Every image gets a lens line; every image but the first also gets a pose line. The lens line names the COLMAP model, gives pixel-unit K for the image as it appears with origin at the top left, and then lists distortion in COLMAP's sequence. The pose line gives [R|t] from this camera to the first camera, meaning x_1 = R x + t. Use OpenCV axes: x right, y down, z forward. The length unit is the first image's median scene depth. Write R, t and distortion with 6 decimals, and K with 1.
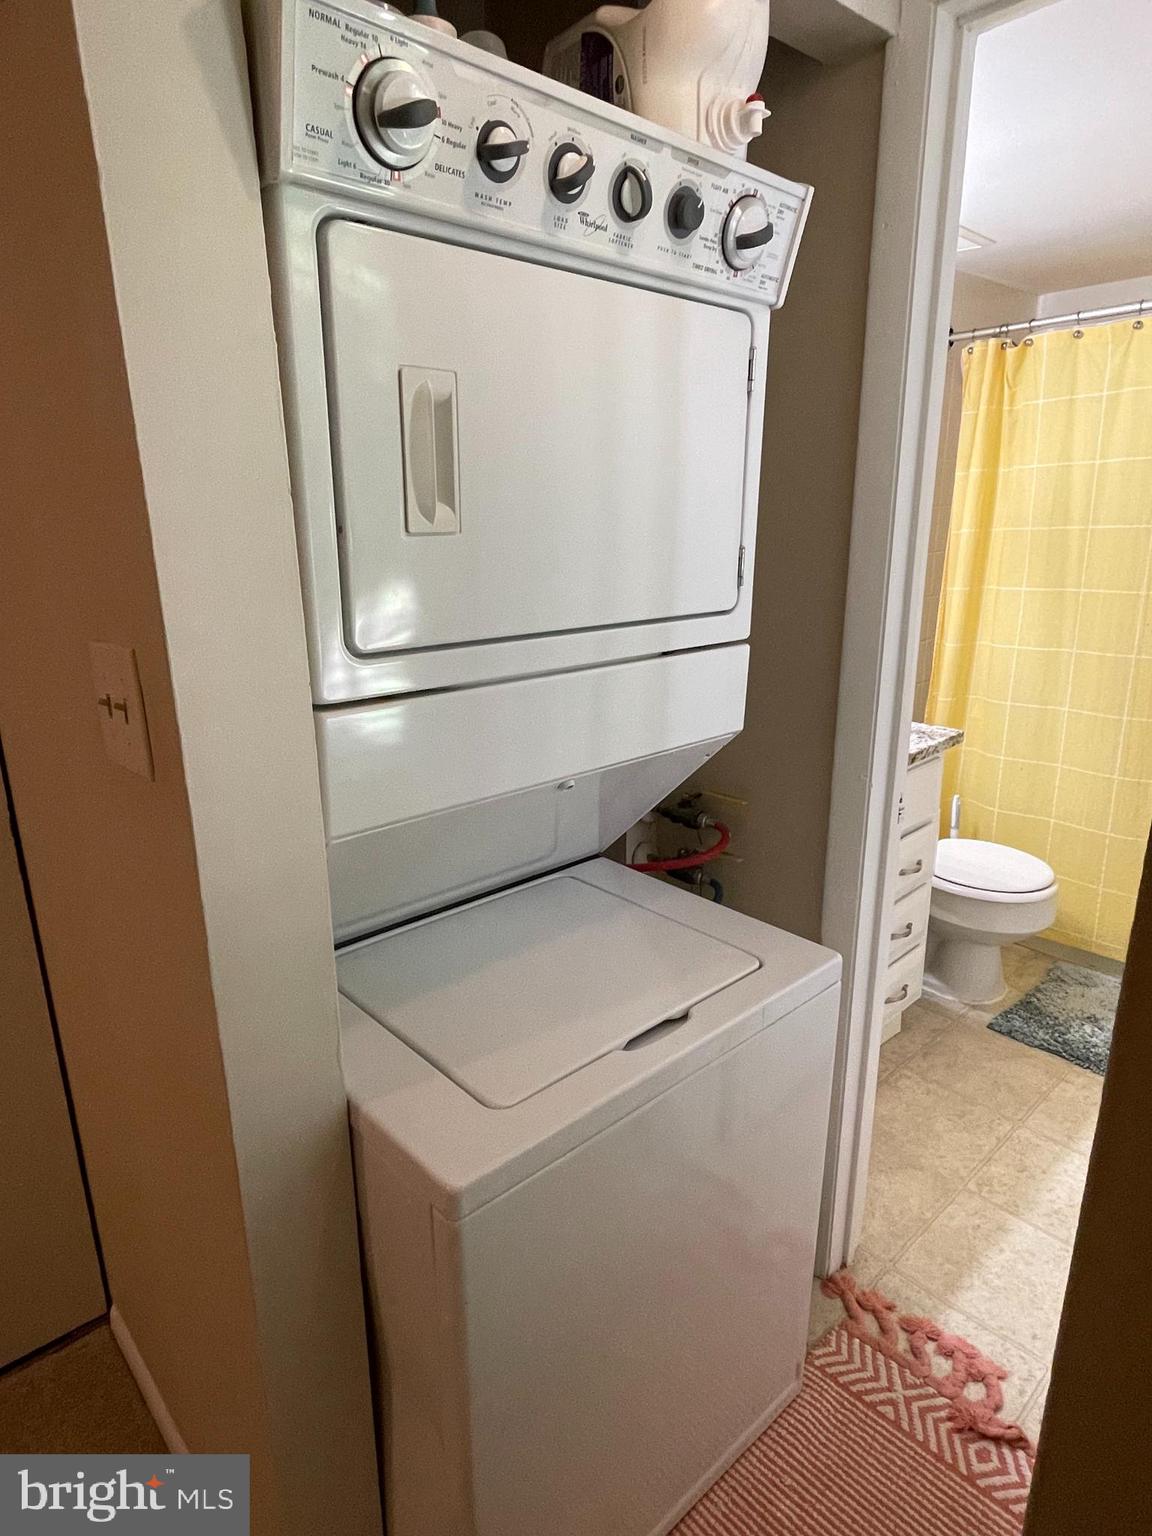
lens RADIAL K [[890.1, 0, 576.0], [0, 890.1, 768.0], [0, 0, 1]] dist [-0.000076, 0.000068]
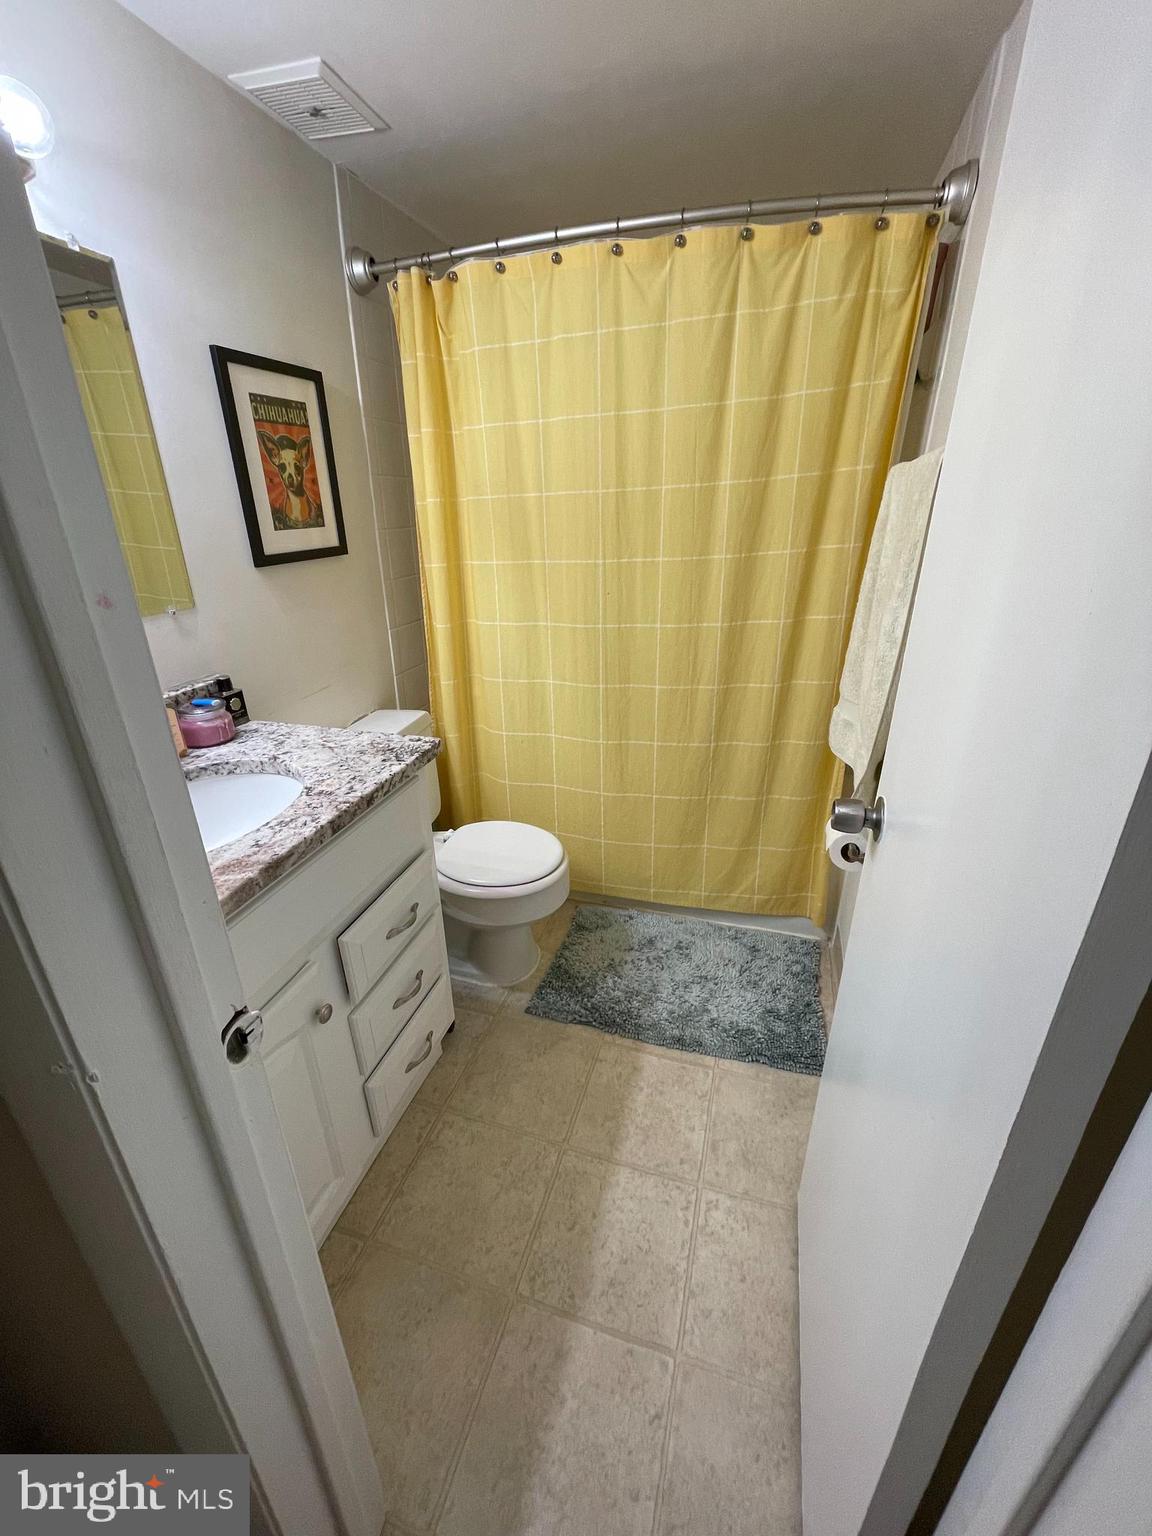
lens RADIAL K [[619.3, 0, 576.0], [0, 619.3, 768.0], [0, 0, 1]] dist [-0.003354, -0.000140]
pose [[0.862346, -0.190818, 0.468986, 0.234797], [0.137816, 0.979753, 0.145228, -0.071409], [-0.487203, -0.060603, 0.871184, 0.378613]]
